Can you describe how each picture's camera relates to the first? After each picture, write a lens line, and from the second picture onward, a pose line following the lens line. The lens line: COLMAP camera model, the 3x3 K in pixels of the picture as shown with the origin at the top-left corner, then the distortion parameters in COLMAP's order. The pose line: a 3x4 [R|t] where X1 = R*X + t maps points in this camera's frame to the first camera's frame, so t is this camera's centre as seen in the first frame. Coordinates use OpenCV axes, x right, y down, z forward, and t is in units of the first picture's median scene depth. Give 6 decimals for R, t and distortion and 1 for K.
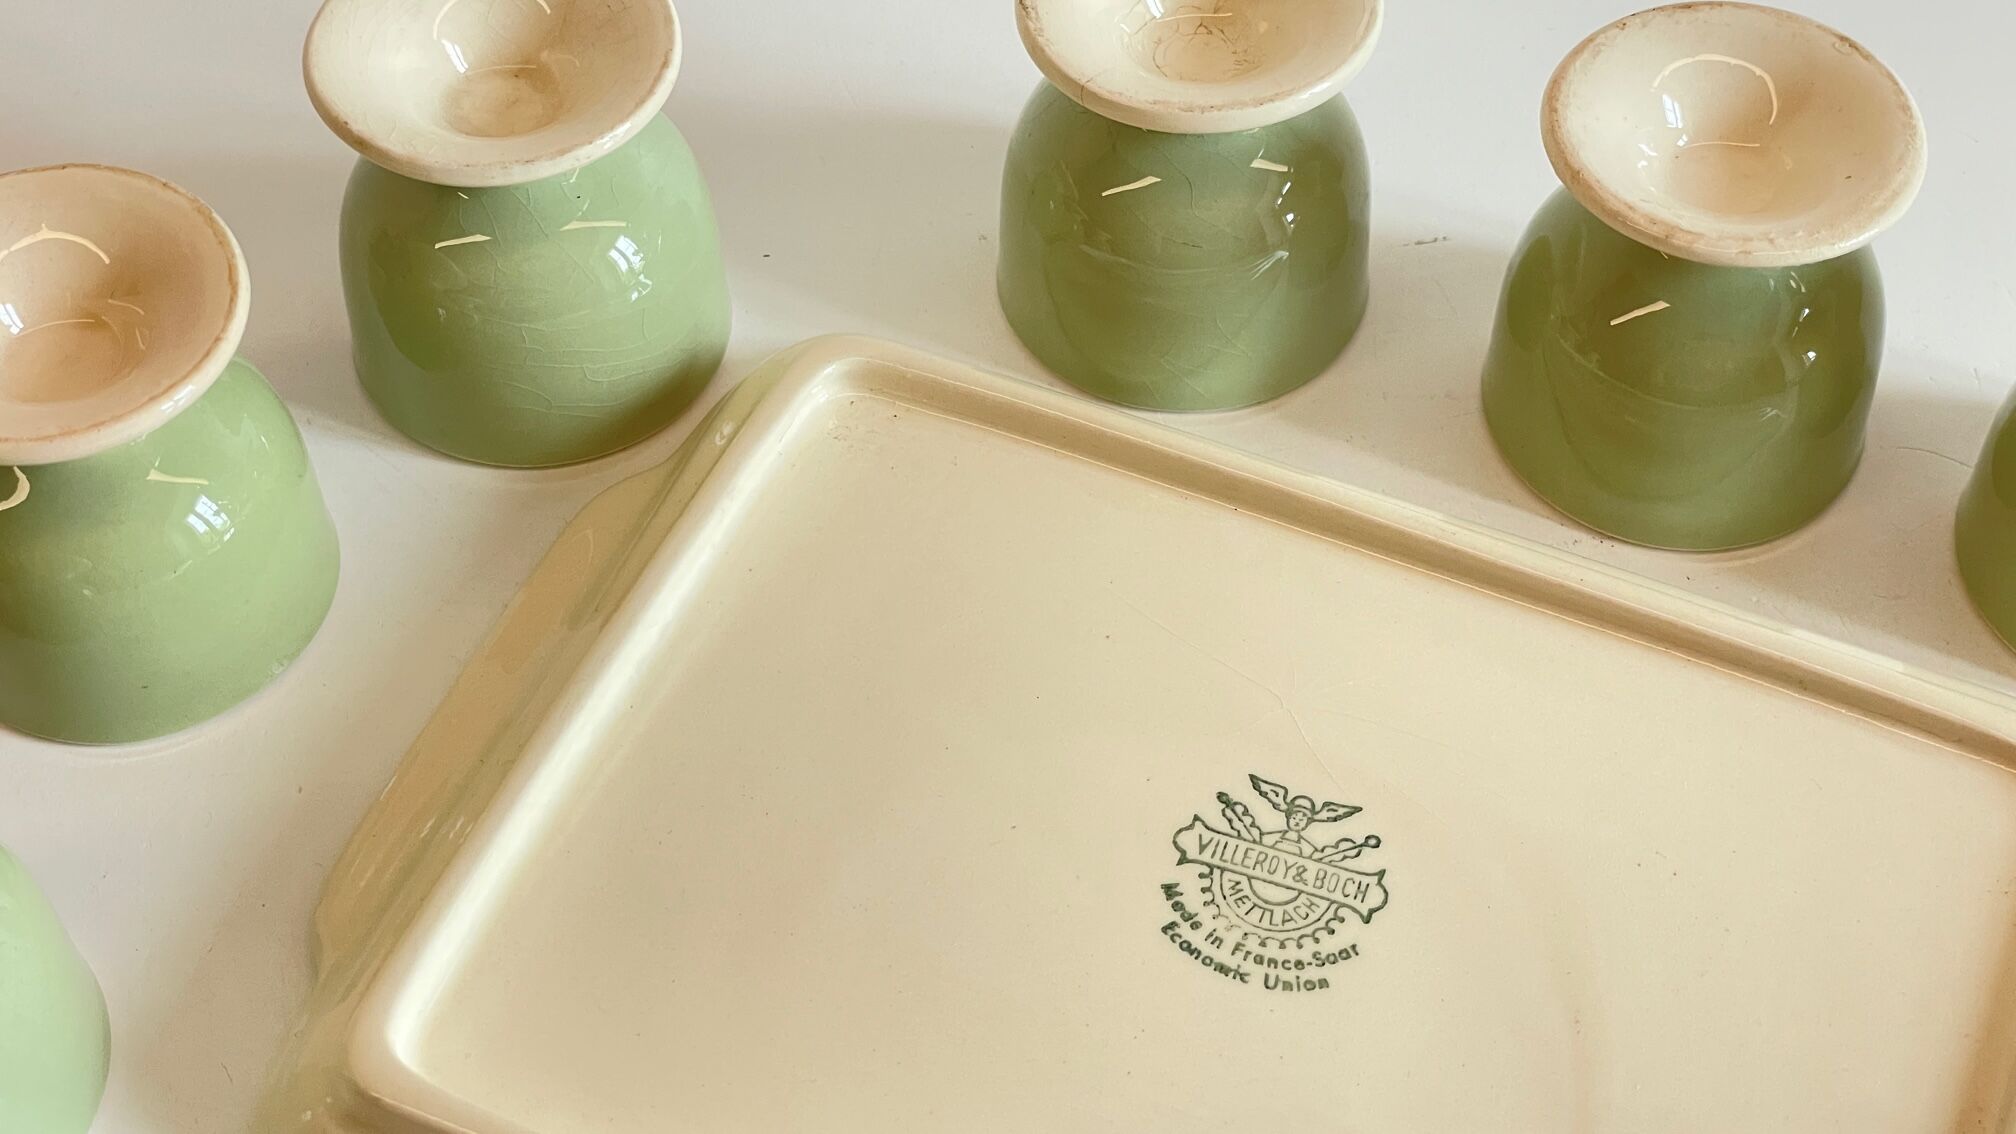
lens RADIAL K [[3060.2, 0, 1008.0], [0, 3060.2, 567.0], [0, 0, 1]] dist [0.021551, 0.048514]
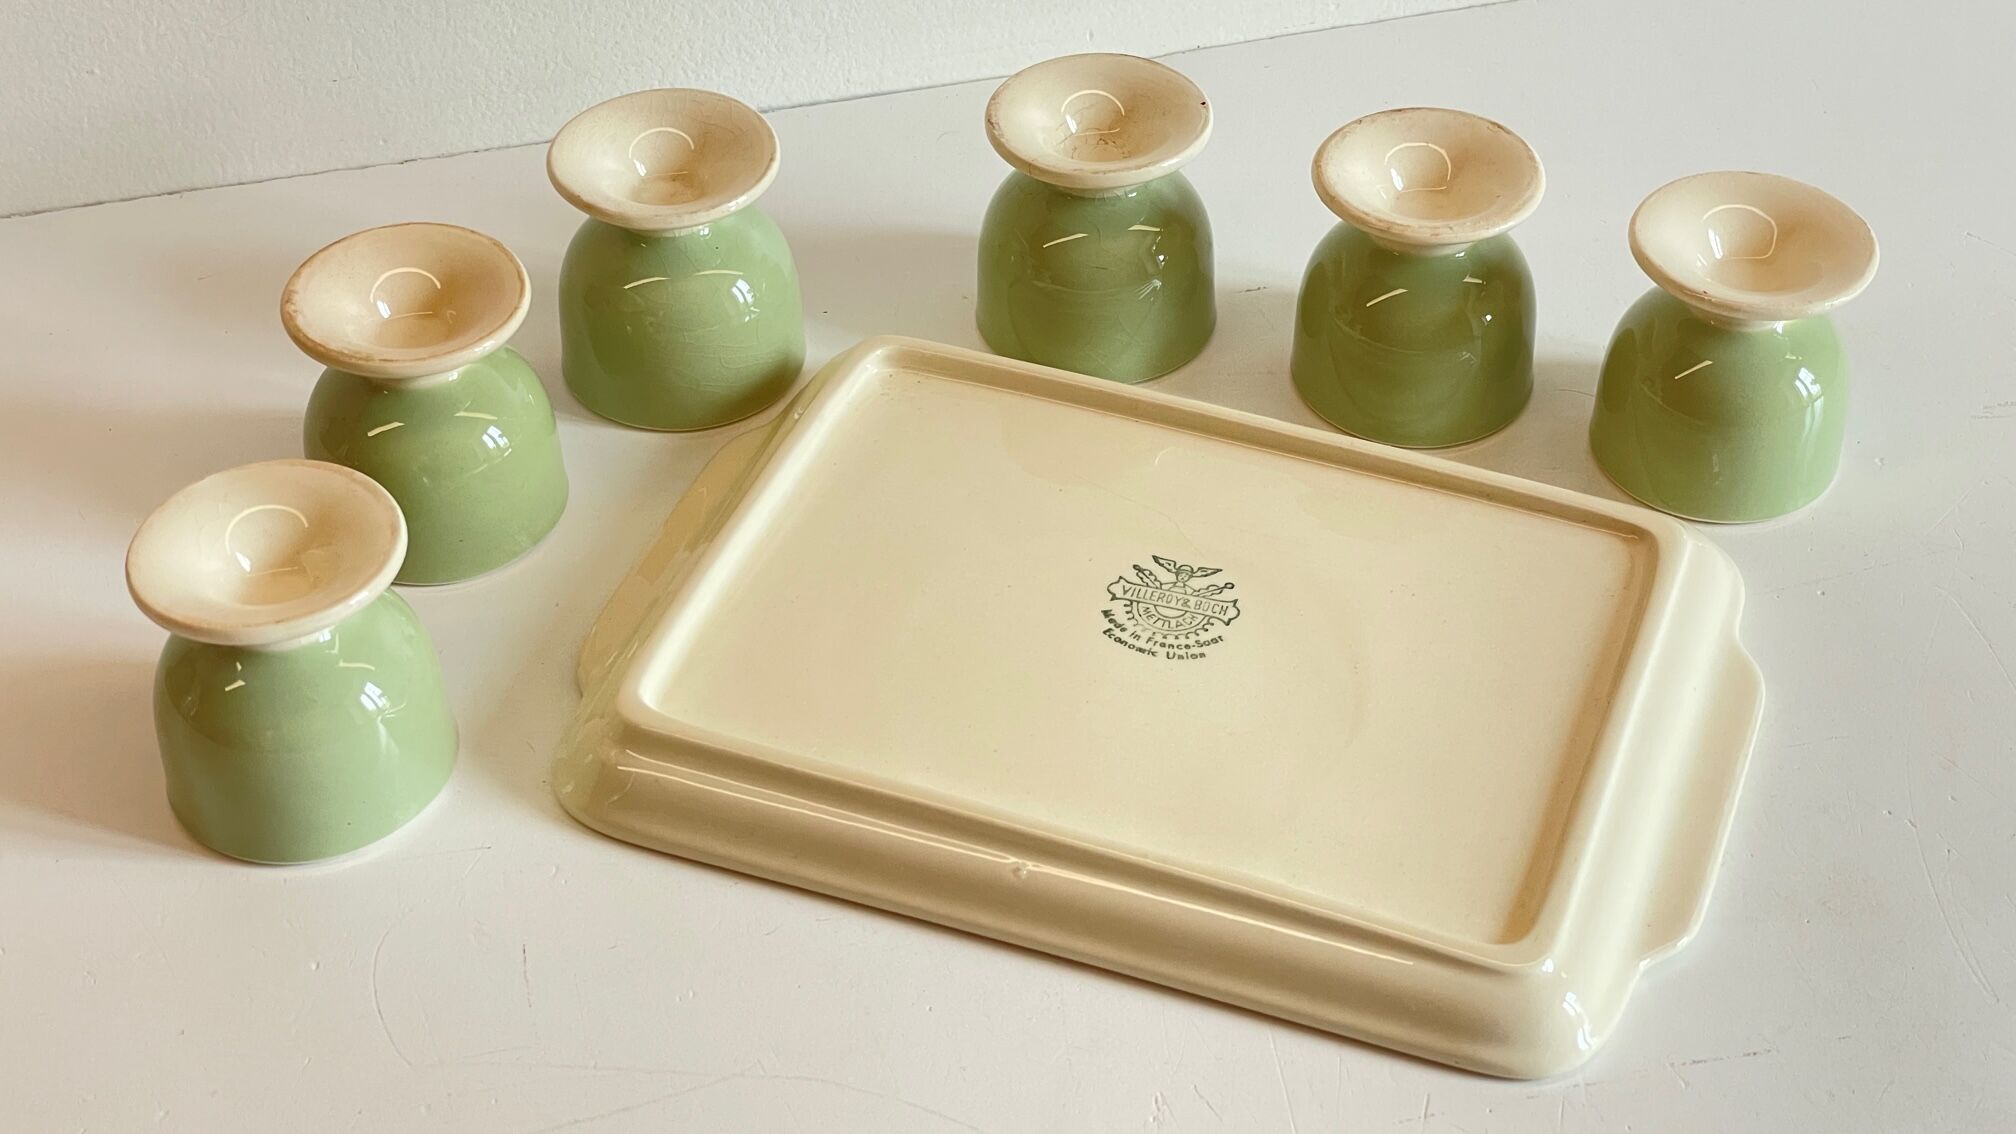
lens RADIAL K [[3060.2, 0, 1008.0], [0, 3060.2, 567.0], [0, 0, 1]] dist [0.021551, 0.048514]
pose [[0.998772, -0.036886, 0.033067, -0.050093], [0.041696, 0.986380, -0.159112, 0.320171], [-0.026747, 0.160296, 0.986707, -0.582677]]
